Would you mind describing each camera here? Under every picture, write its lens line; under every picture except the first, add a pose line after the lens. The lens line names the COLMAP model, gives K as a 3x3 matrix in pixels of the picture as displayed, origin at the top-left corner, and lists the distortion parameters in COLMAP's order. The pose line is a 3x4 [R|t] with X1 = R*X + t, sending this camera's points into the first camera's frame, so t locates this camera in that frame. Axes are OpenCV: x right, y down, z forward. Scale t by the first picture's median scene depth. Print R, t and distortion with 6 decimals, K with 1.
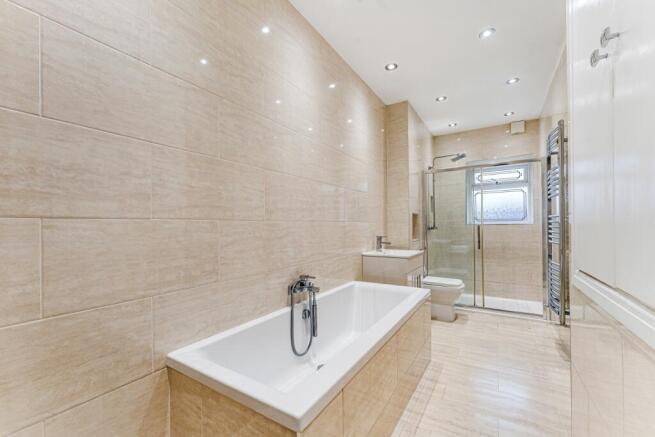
lens RADIAL K [[267.1, 0, 329.6], [0, 267.1, 222.4], [0, 0, 1]] dist [0.001419, -0.000259]
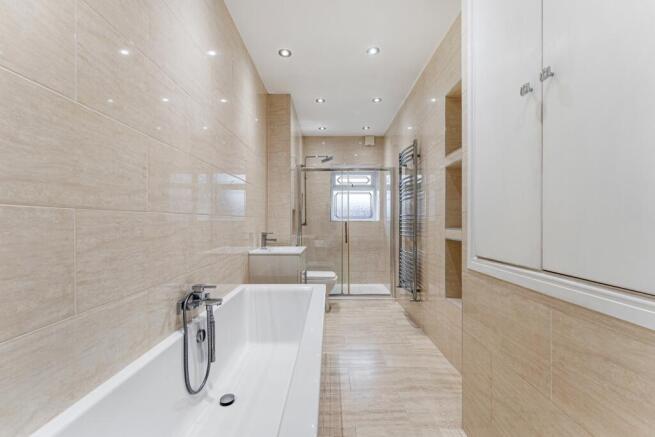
lens RADIAL K [[267.1, 0, 326.5], [0, 267.1, 219.4], [0, 0, 1]] dist [0.001419, -0.000259]
pose [[0.852414, 0.012402, 0.522720, -0.118655], [-0.013172, 0.999911, -0.002244, 0.004999], [-0.522701, -0.004973, 0.852502, 0.104341]]
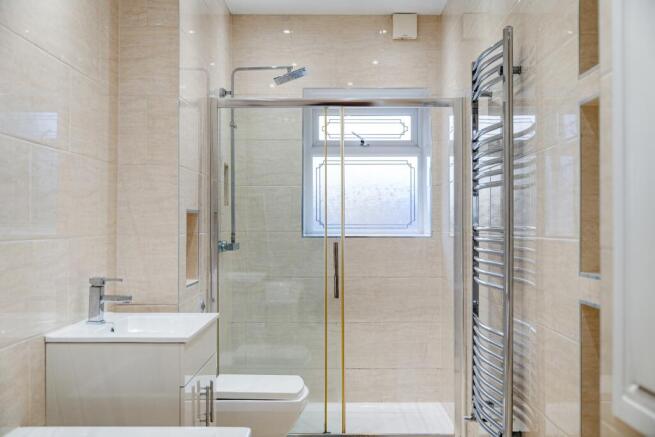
lens RADIAL K [[671.9, 0, 330.5], [0, 671.9, 217.9], [0, 0, 1]] dist [-0.003117, 0.000000]
pose [[0.846688, 0.013614, 0.531915, -0.019217], [-0.012812, 0.999904, -0.005199, -0.025930], [-0.531935, -0.002413, 0.846781, 0.125041]]
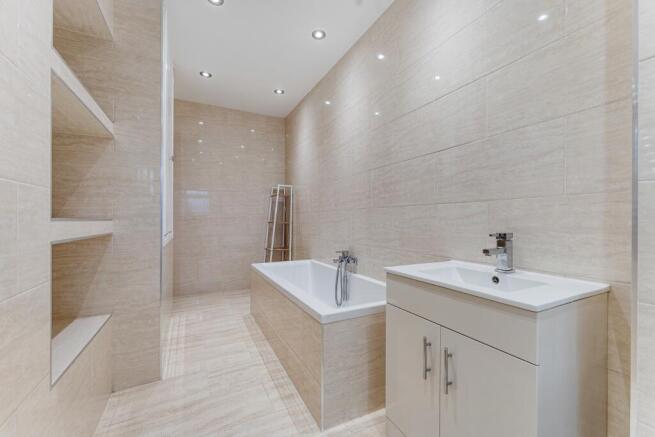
lens RADIAL K [[267.1, 0, 333.8], [0, 267.1, 218.8], [0, 0, 1]] dist [0.001419, -0.000259]
pose [[-0.489899, 0.006576, -0.871754, 0.684996], [0.008185, 0.999962, 0.002943, 0.026339], [0.871741, -0.005693, -0.489934, 1.021061]]
